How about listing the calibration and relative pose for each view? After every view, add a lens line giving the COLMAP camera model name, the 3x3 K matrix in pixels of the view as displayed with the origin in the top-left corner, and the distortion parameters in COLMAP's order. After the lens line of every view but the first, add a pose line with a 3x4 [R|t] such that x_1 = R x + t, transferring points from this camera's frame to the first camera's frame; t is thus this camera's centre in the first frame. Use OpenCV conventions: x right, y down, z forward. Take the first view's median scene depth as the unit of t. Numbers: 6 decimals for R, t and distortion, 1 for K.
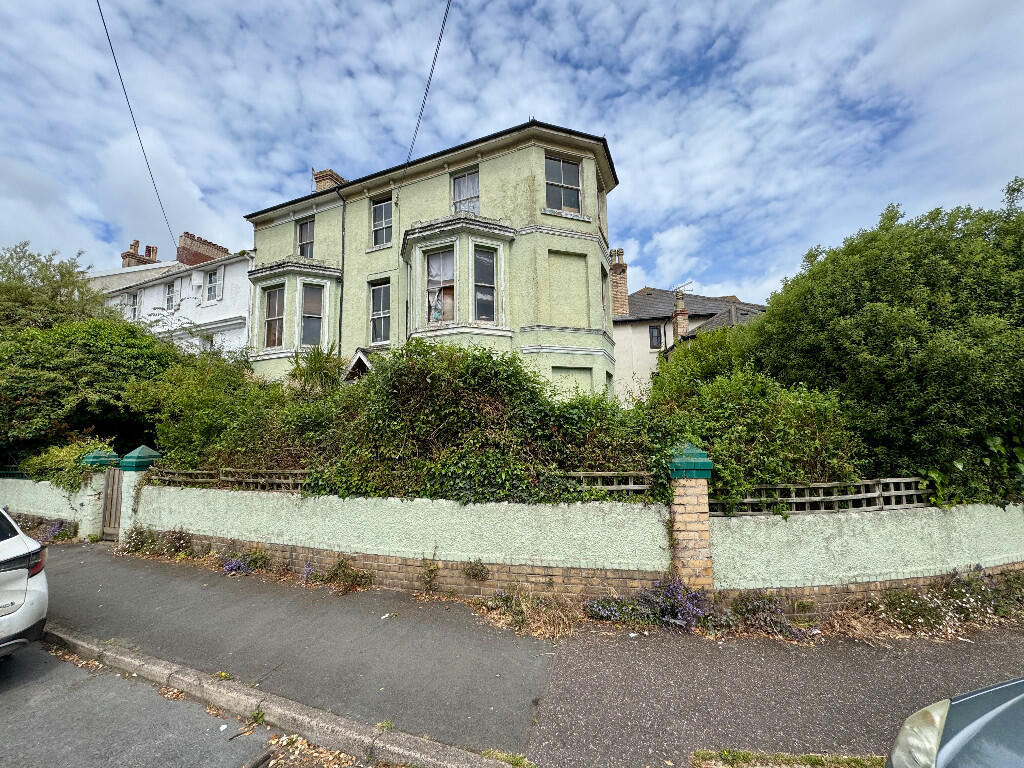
lens RADIAL K [[409.5, 0, 509.4], [0, 409.5, 377.3], [0, 0, 1]] dist [-0.000177, 0.000263]
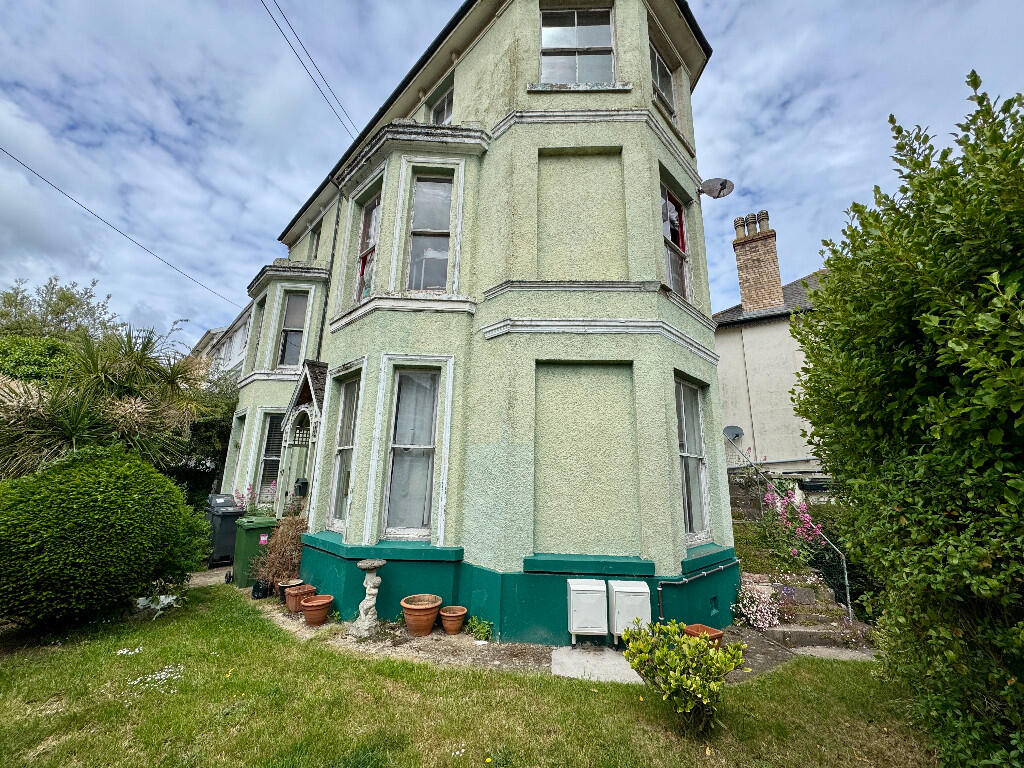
lens RADIAL K [[409.5, 0, 509.4], [0, 409.5, 377.3], [0, 0, 1]] dist [-0.000177, 0.000263]
pose [[0.925190, -0.049476, -0.376264, 0.213736], [0.004109, 0.992713, -0.120433, 0.043253], [0.379481, 0.109877, 0.918652, 0.455293]]
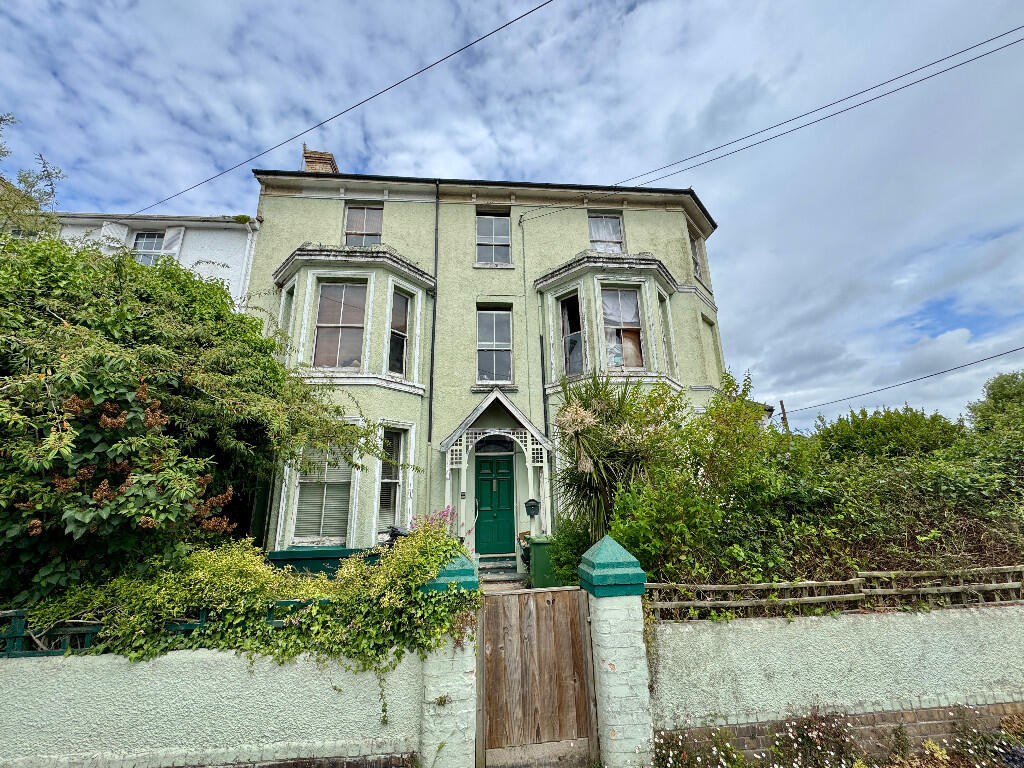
lens RADIAL K [[409.5, 0, 509.4], [0, 409.5, 377.3], [0, 0, 1]] dist [-0.000177, 0.000263]
pose [[0.883609, 0.131385, 0.449414, -0.644533], [-0.059857, 0.983645, -0.169879, 0.036585], [-0.464384, 0.123206, 0.877022, 0.313444]]
